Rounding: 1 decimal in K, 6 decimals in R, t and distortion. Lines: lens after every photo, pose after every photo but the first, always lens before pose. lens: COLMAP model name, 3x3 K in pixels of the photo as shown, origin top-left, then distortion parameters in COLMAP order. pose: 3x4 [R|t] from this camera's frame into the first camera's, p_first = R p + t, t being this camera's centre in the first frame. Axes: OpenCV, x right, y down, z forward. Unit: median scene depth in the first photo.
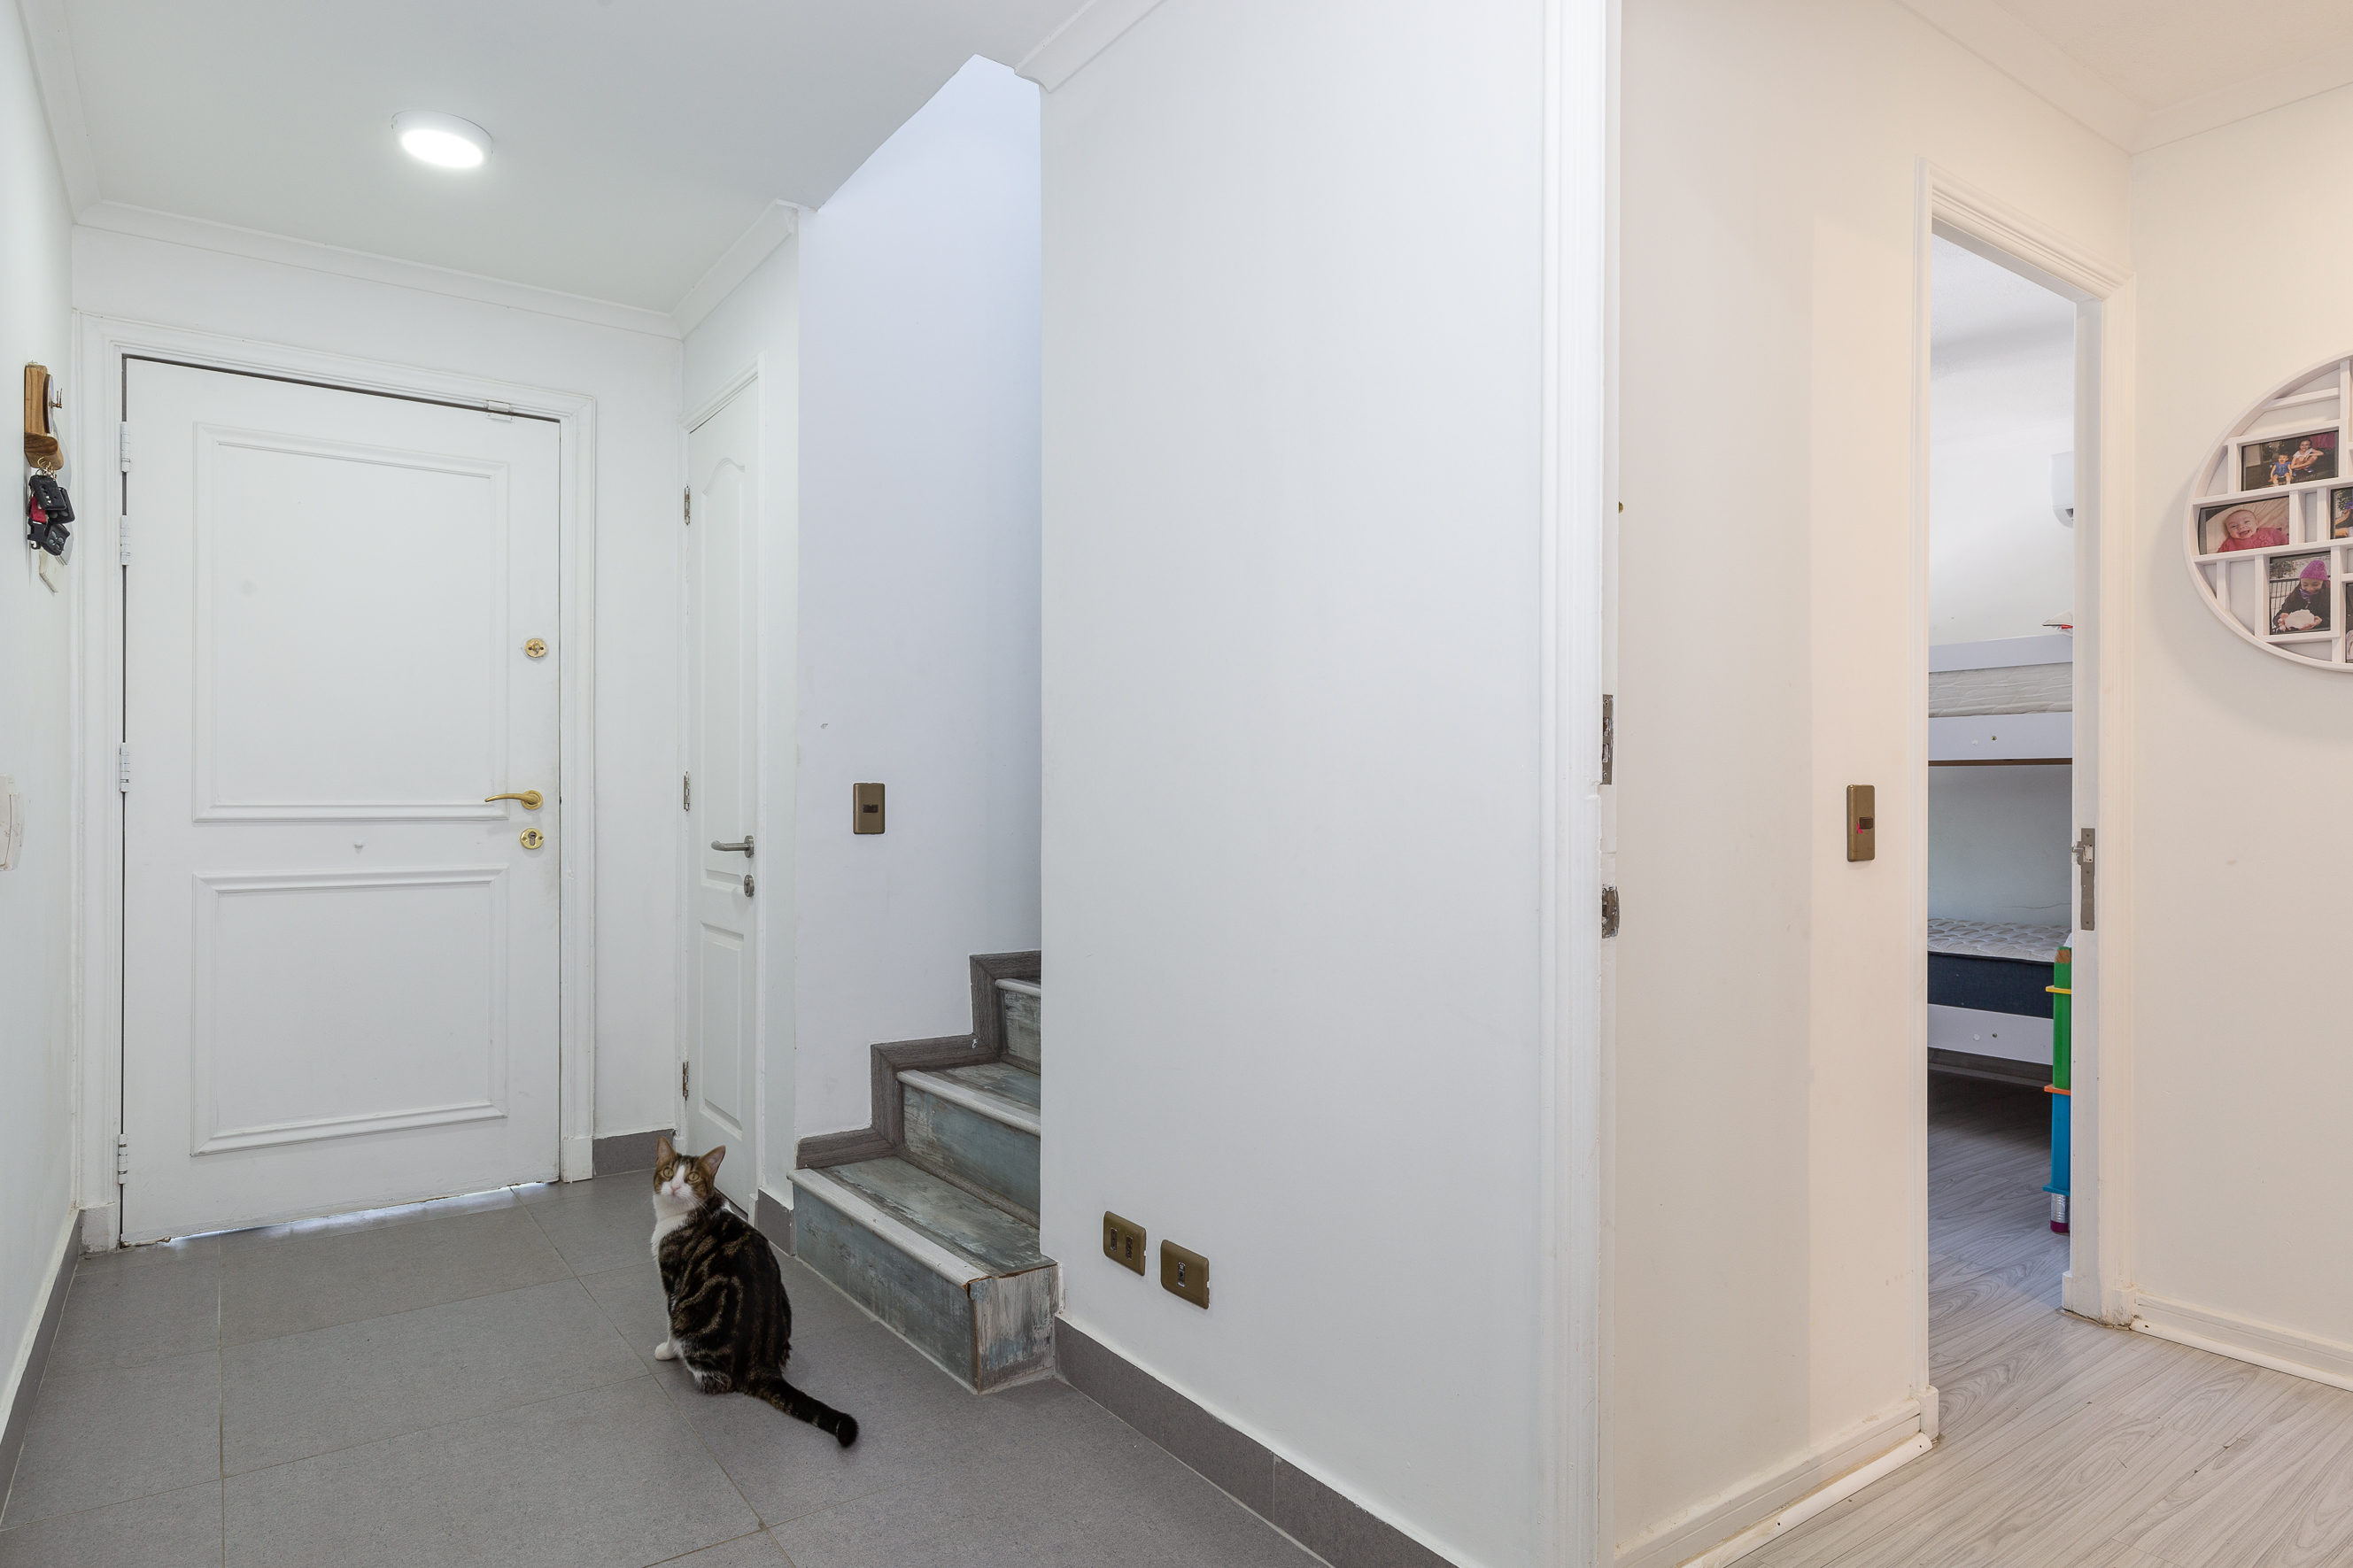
lens RADIAL K [[1349.2, 0, 1167.8], [0, 1349.2, 784.5], [0, 0, 1]] dist [0.060172, 0.001696]
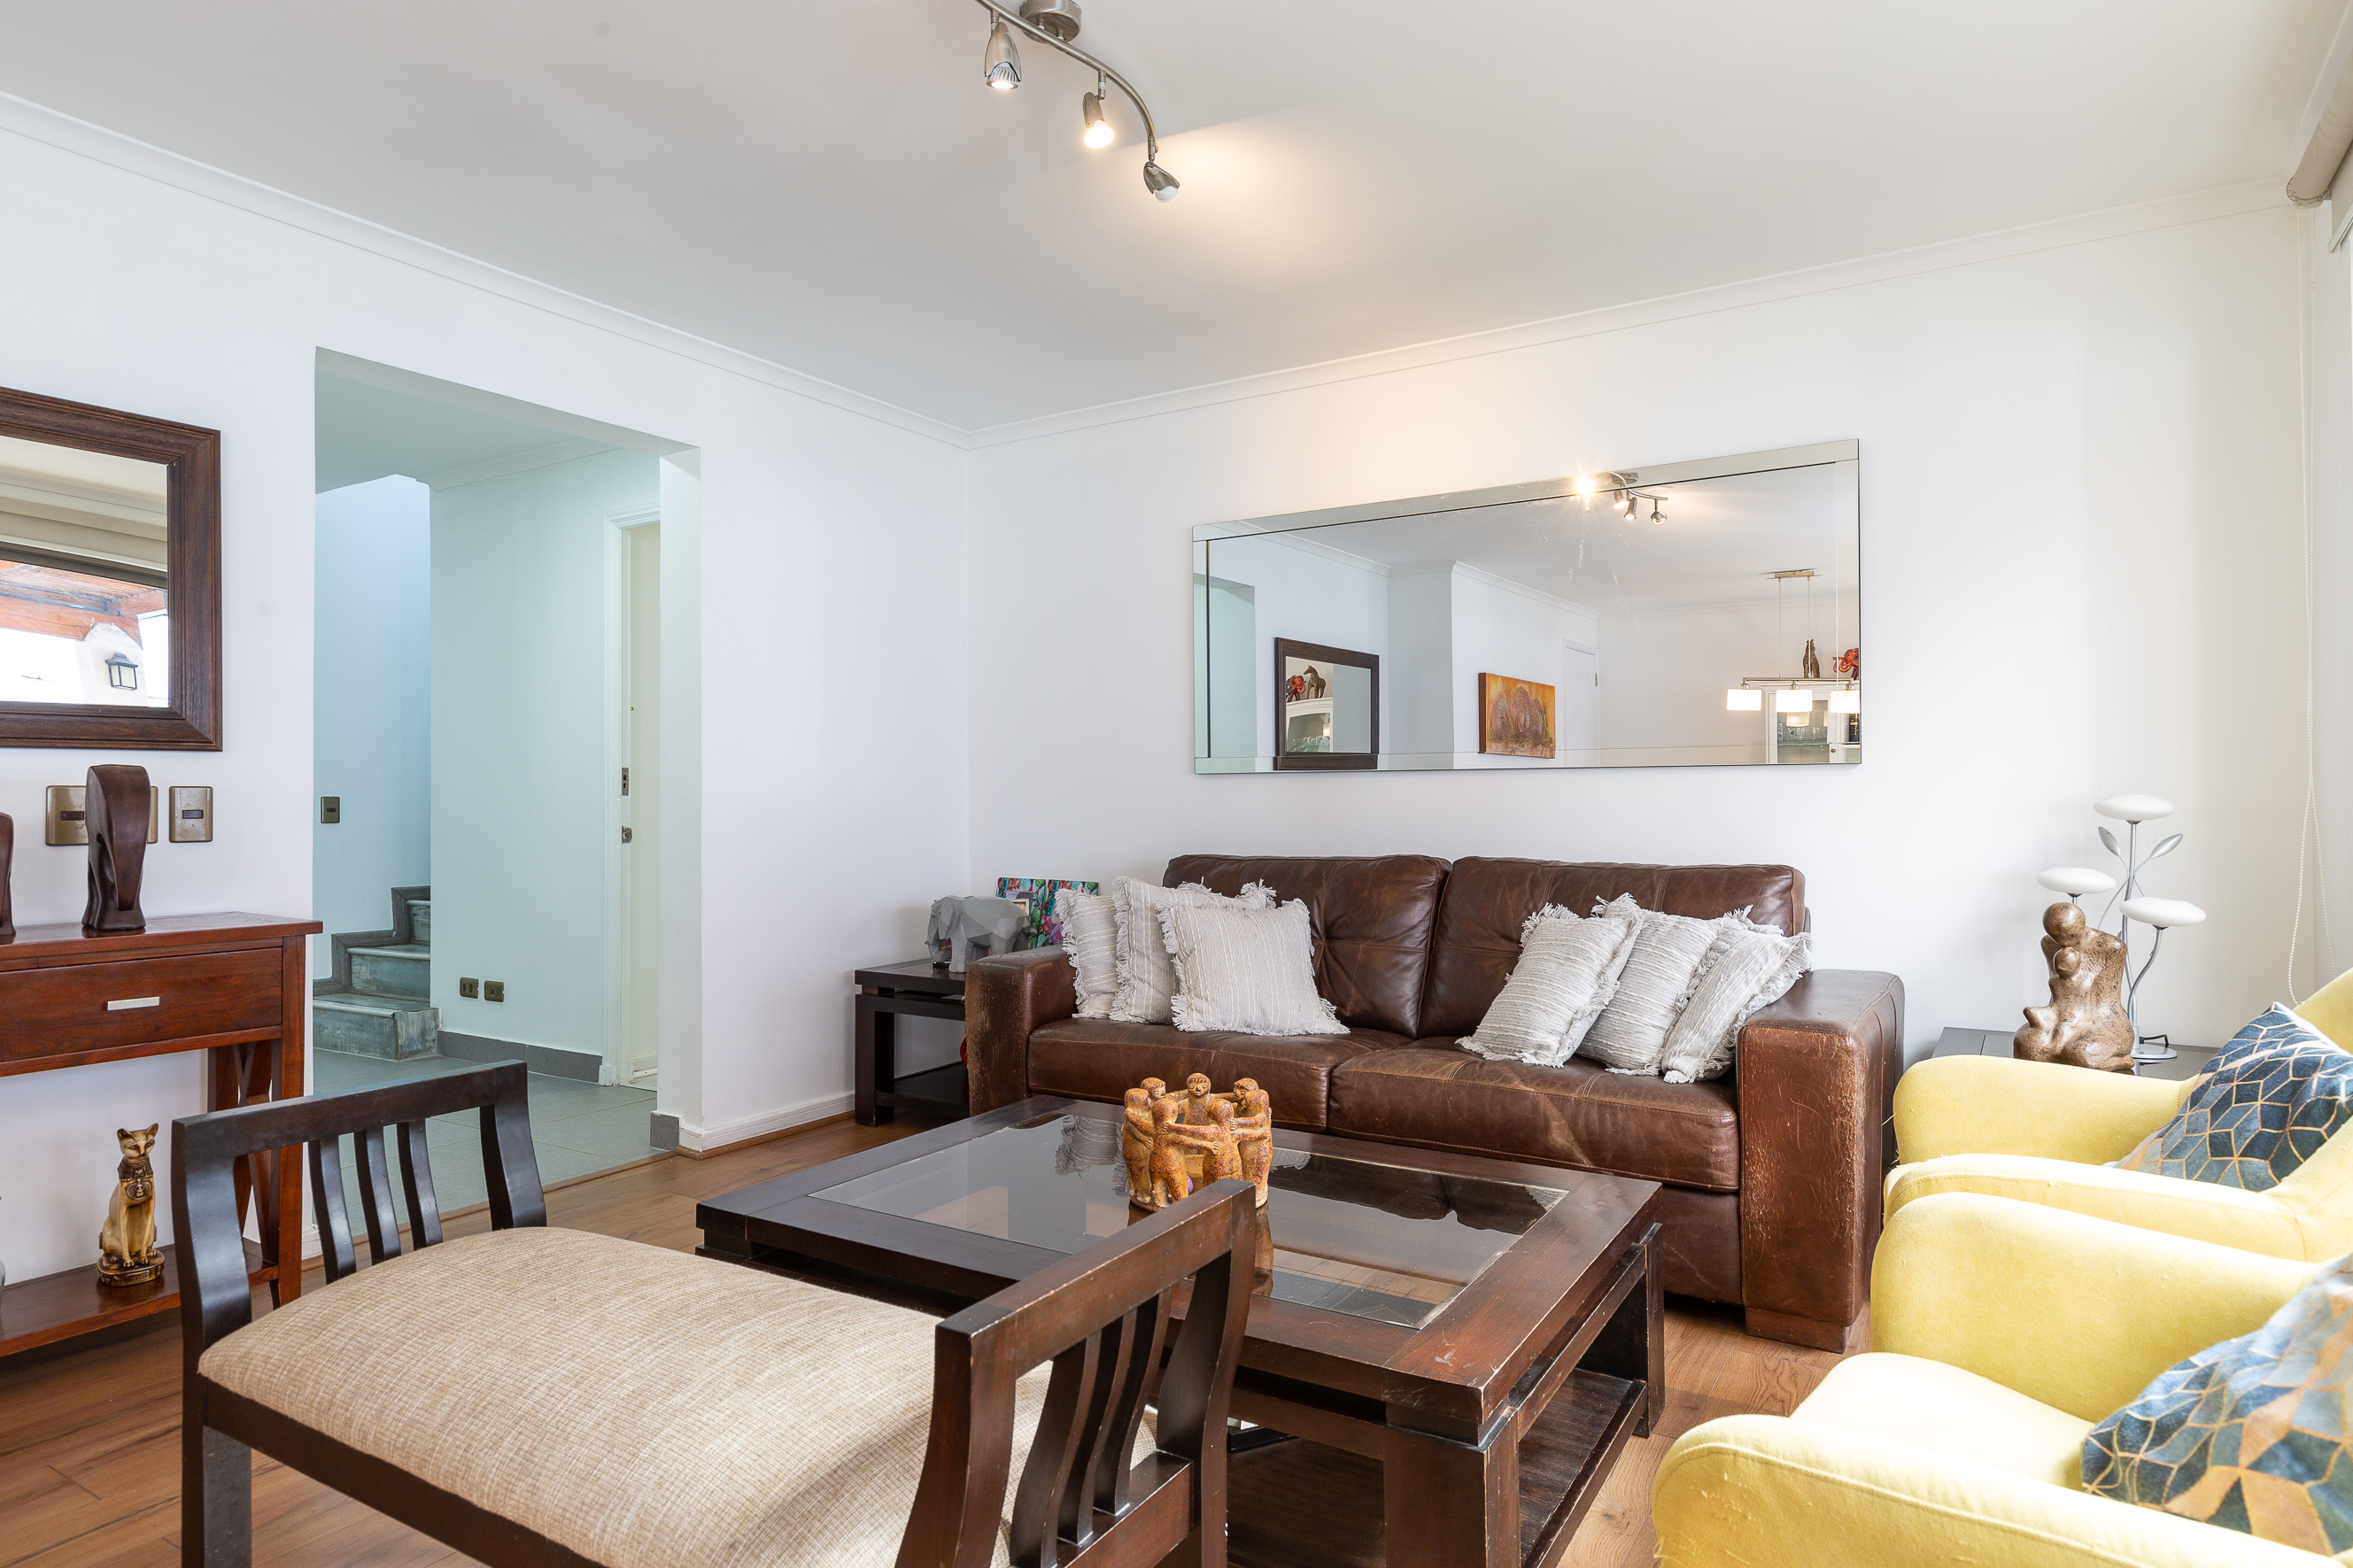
lens RADIAL K [[1349.2, 0, 1190.0], [0, 1349.2, 790.8], [0, 0, 1]] dist [0.060172, 0.001696]
pose [[0.918058, -0.002899, 0.396436, 0.147434], [0.004071, 0.999989, -0.002115, -0.015353], [-0.396425, 0.003555, 0.918060, -1.480567]]
